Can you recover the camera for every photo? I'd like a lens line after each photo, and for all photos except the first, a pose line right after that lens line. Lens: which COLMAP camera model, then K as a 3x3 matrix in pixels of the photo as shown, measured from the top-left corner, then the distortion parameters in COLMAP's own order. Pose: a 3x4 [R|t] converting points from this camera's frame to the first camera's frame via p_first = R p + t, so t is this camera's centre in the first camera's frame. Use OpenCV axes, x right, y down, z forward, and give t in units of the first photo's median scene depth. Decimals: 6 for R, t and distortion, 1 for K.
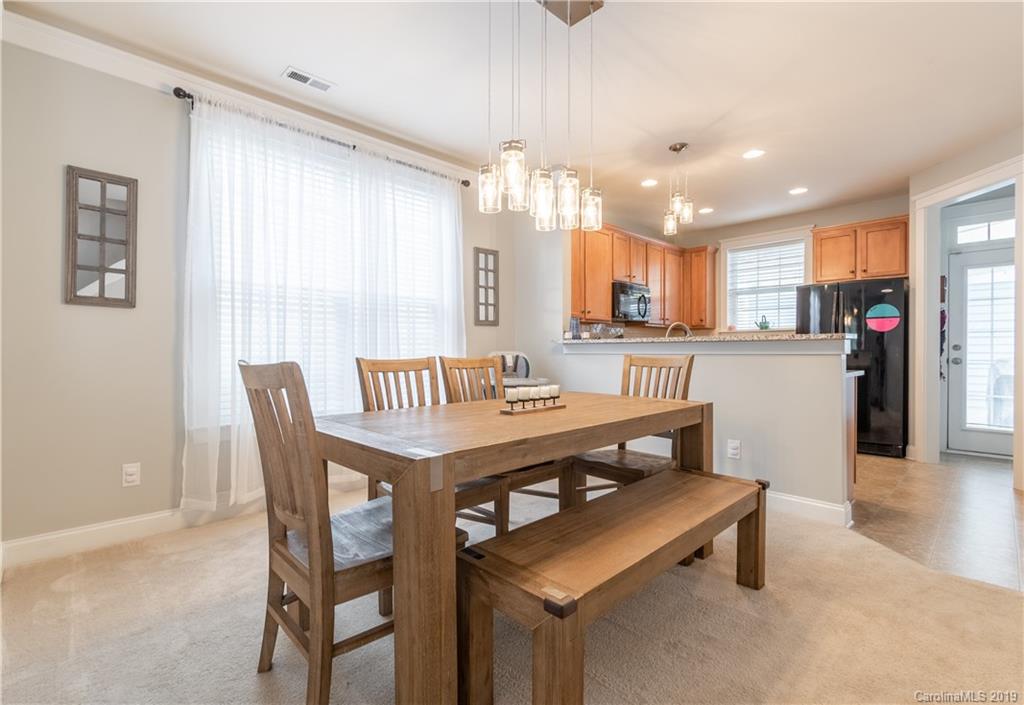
lens RADIAL K [[458.6, 0, 496.0], [0, 458.6, 350.9], [0, 0, 1]] dist [-0.000831, -0.000250]
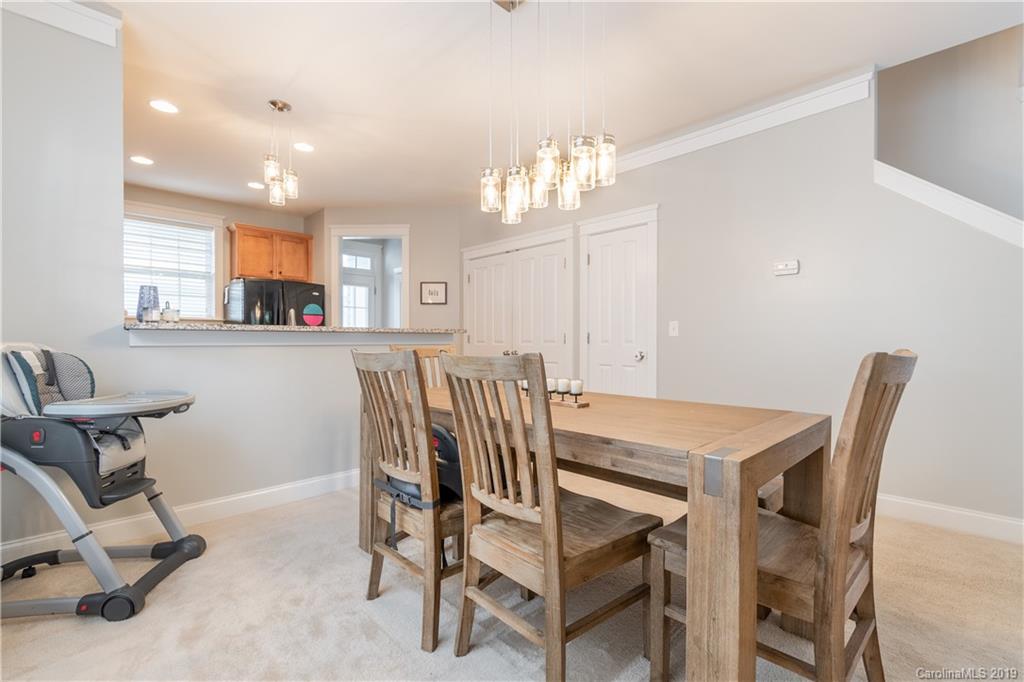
lens RADIAL K [[448.9, 0, 506.1], [0, 448.9, 342.4], [0, 0, 1]] dist [0.001454, -0.000049]
pose [[-0.021553, -0.005850, 0.999751, -0.366159], [0.000641, 0.999983, 0.005865, -0.004491], [-0.999768, 0.000767, -0.021549, 0.477978]]
